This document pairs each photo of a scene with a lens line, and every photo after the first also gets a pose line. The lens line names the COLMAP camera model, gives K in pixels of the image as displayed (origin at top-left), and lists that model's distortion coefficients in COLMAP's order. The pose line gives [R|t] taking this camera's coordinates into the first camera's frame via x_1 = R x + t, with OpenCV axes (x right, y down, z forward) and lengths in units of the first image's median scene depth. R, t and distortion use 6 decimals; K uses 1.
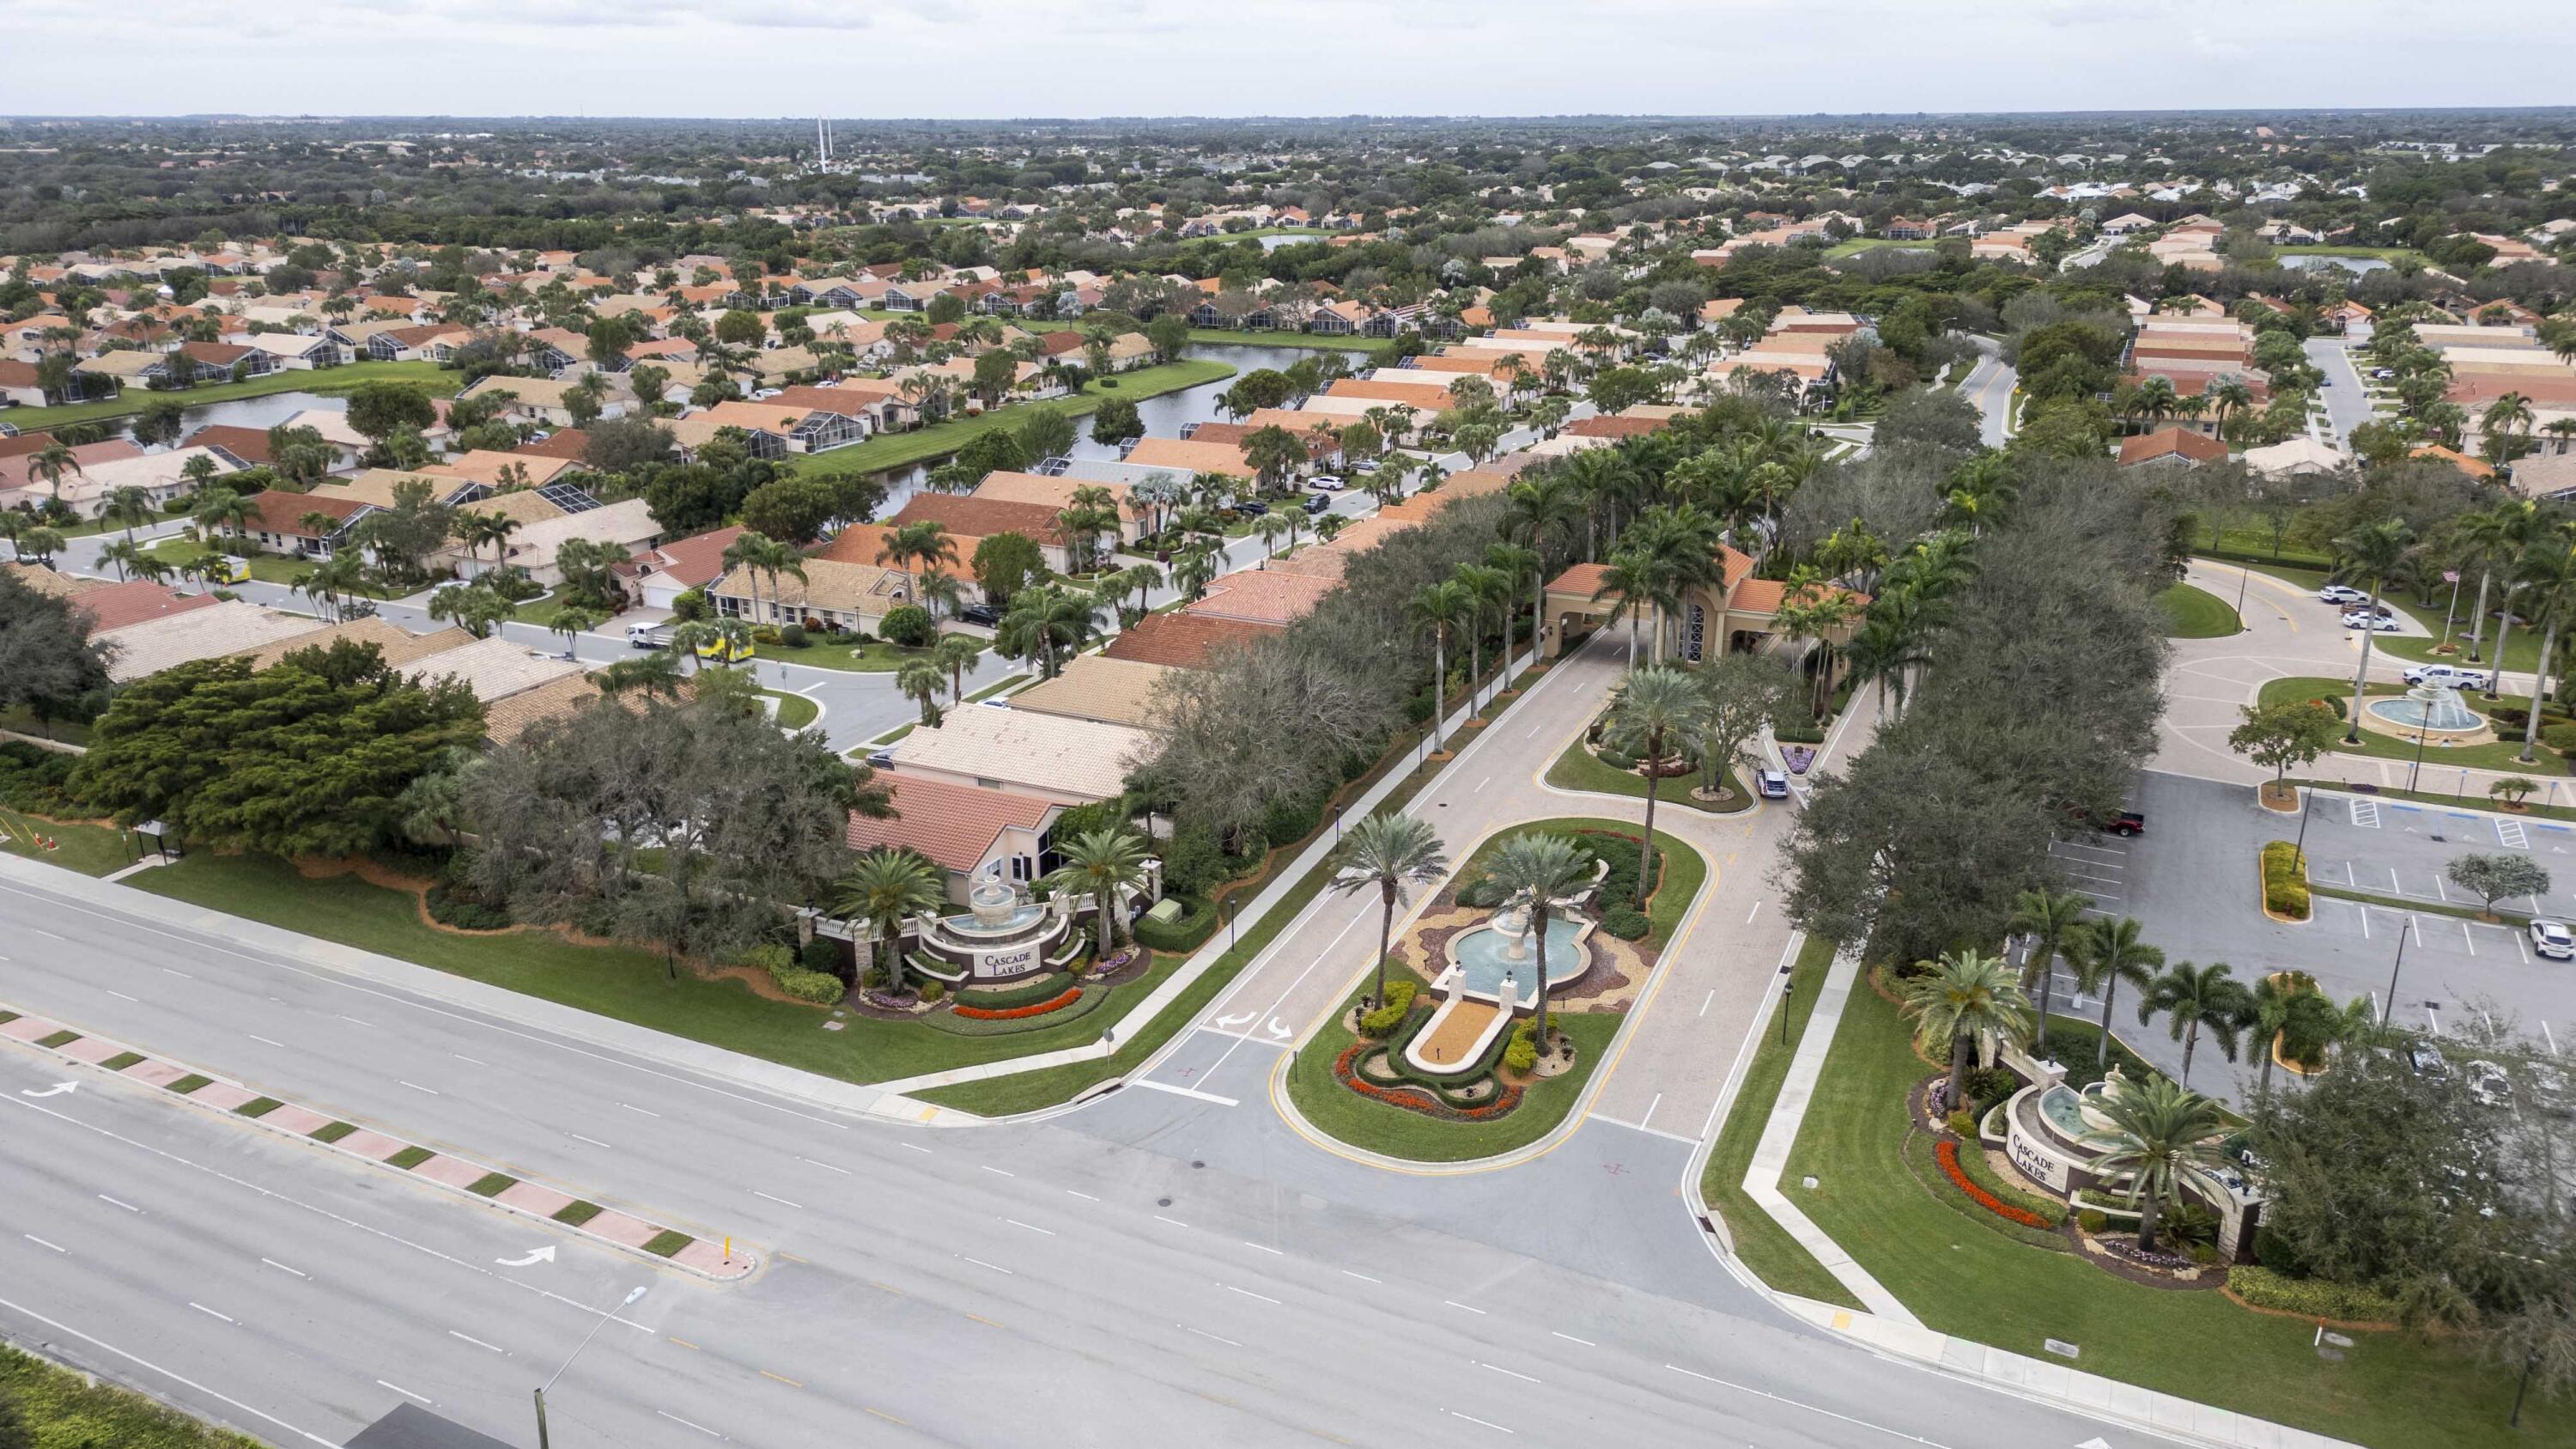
lens RADIAL K [[1778.3, 0, 1288.0], [0, 1778.3, 724.5], [0, 0, 1]] dist [0.086500, -0.095663]
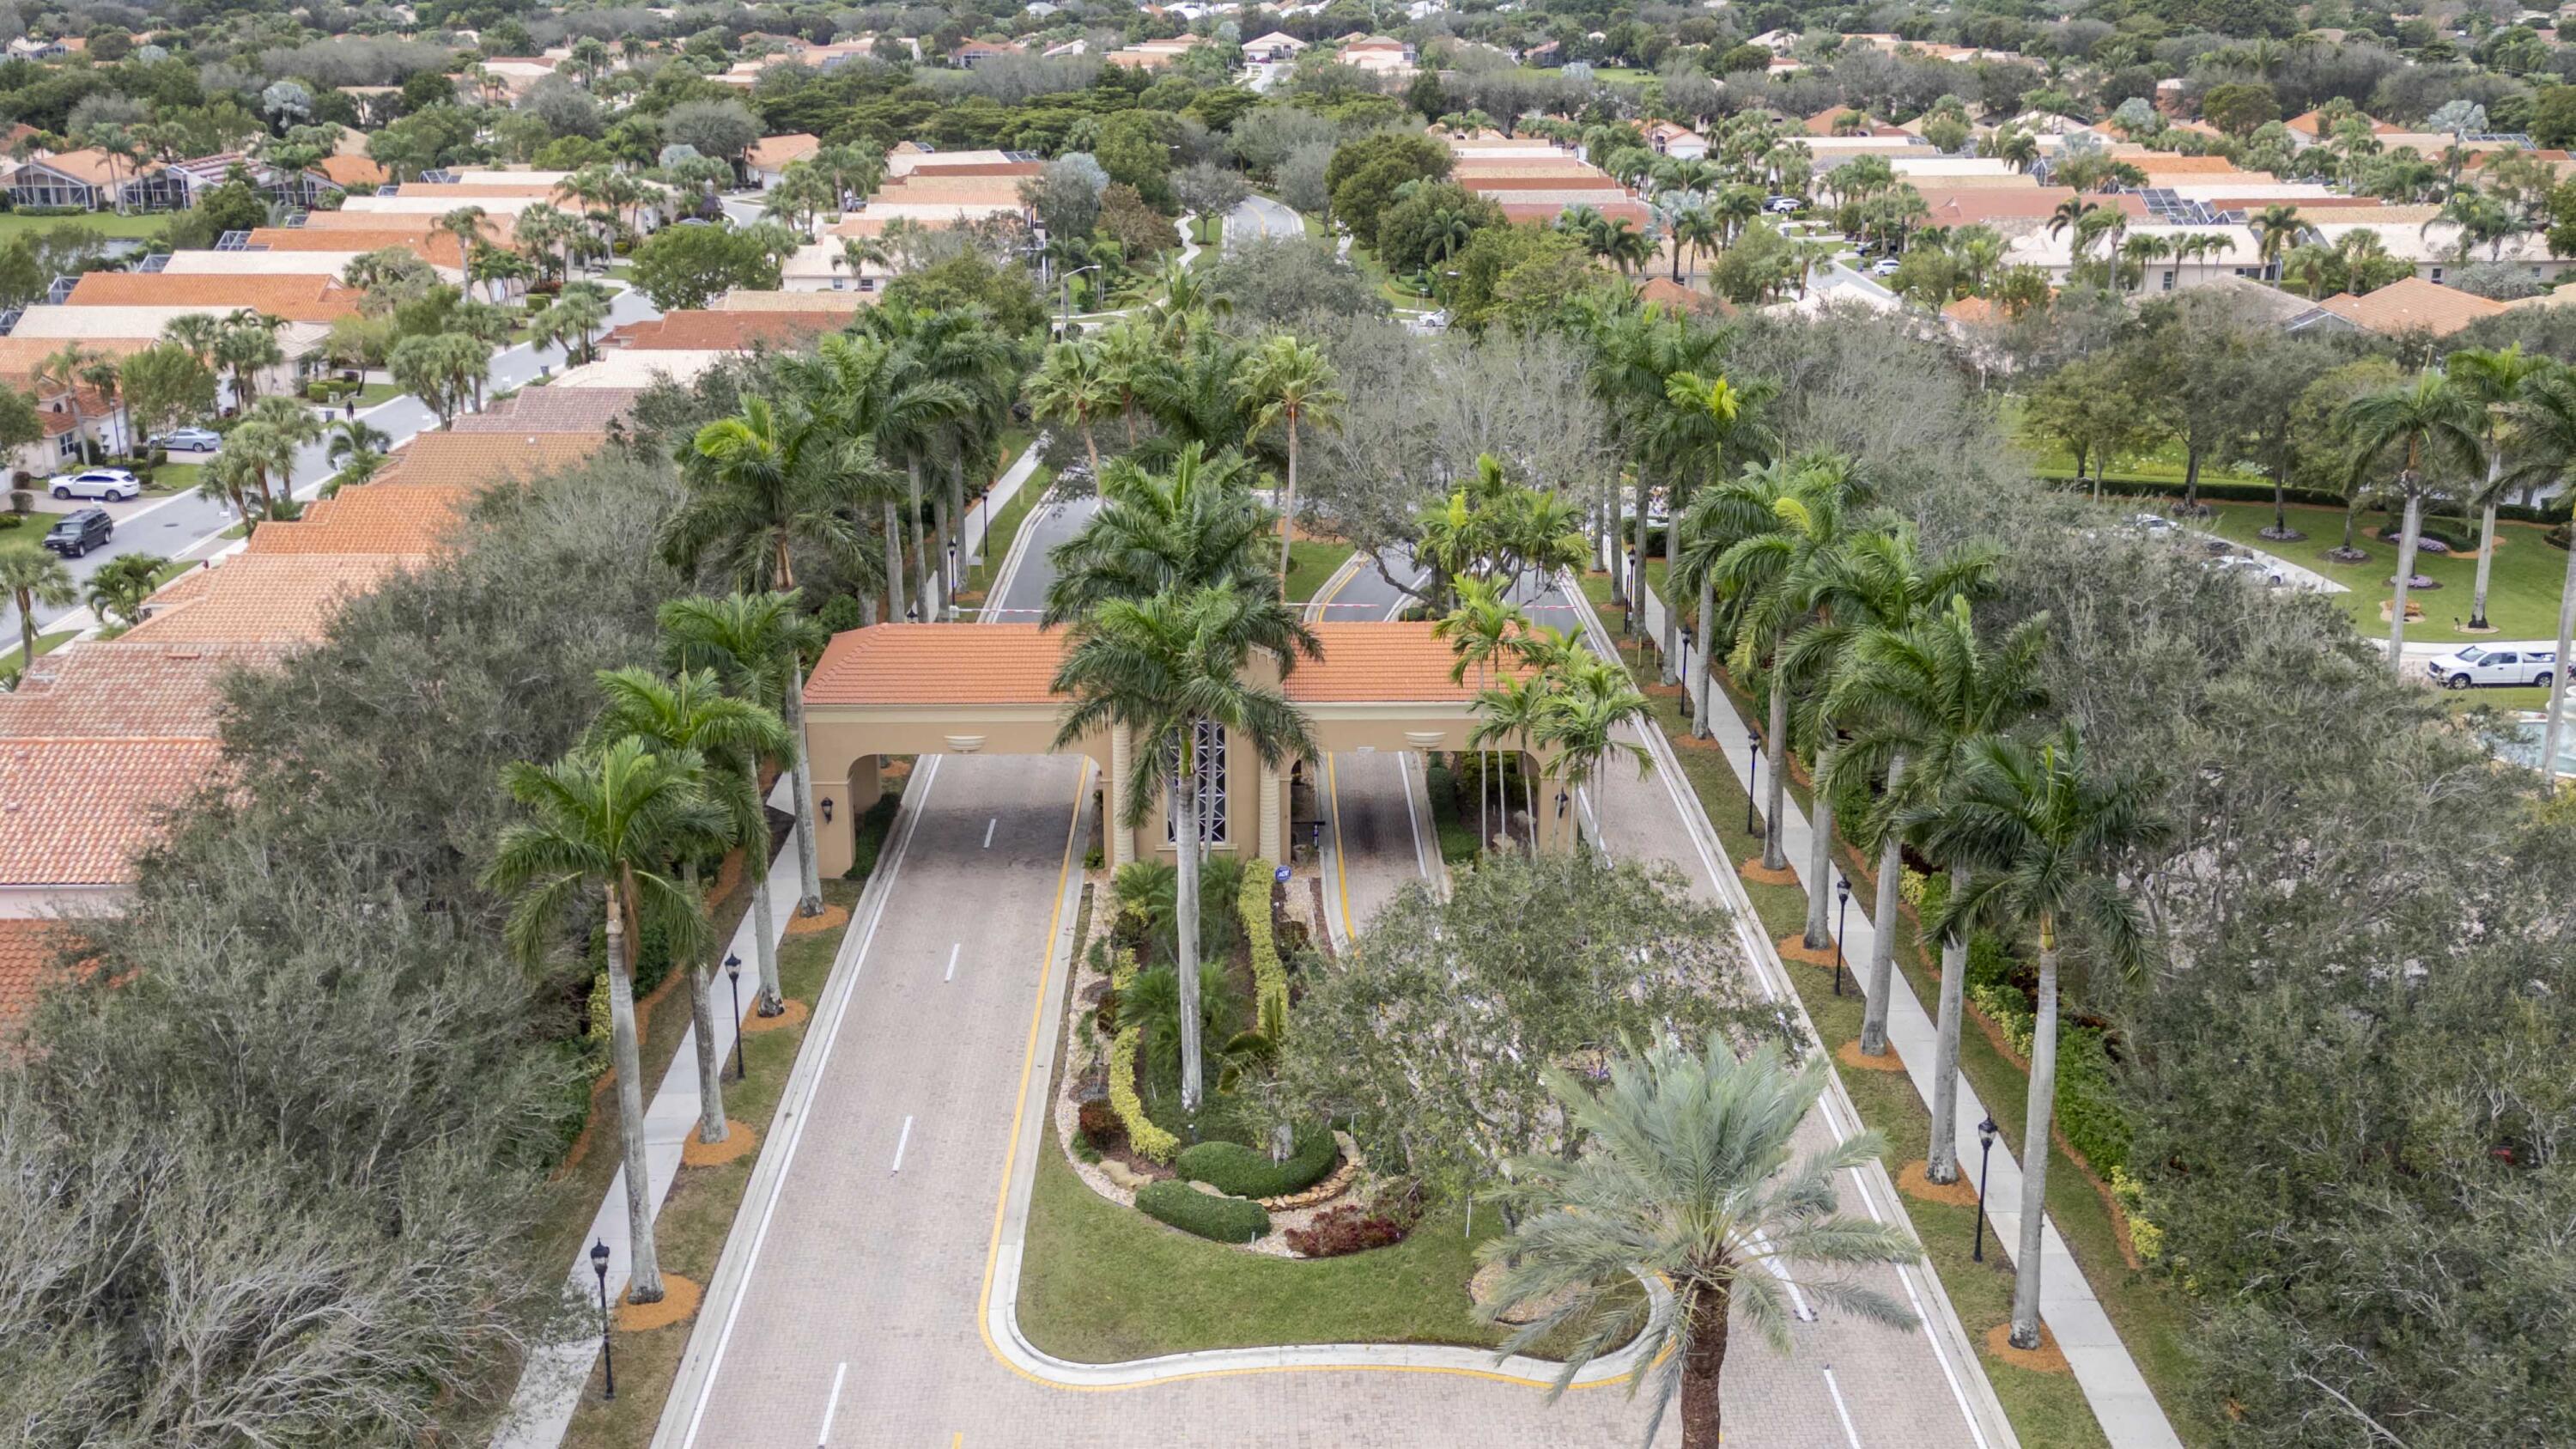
lens RADIAL K [[2552.6, 0, 1288.0], [0, 2552.6, 724.5], [0, 0, 1]] dist [0.087719, -0.108286]
pose [[0.894153, -0.126526, 0.429514, 0.005294], [0.139624, 0.990204, 0.001028, -0.071054], [-0.425437, 0.059052, 0.903060, 0.581139]]
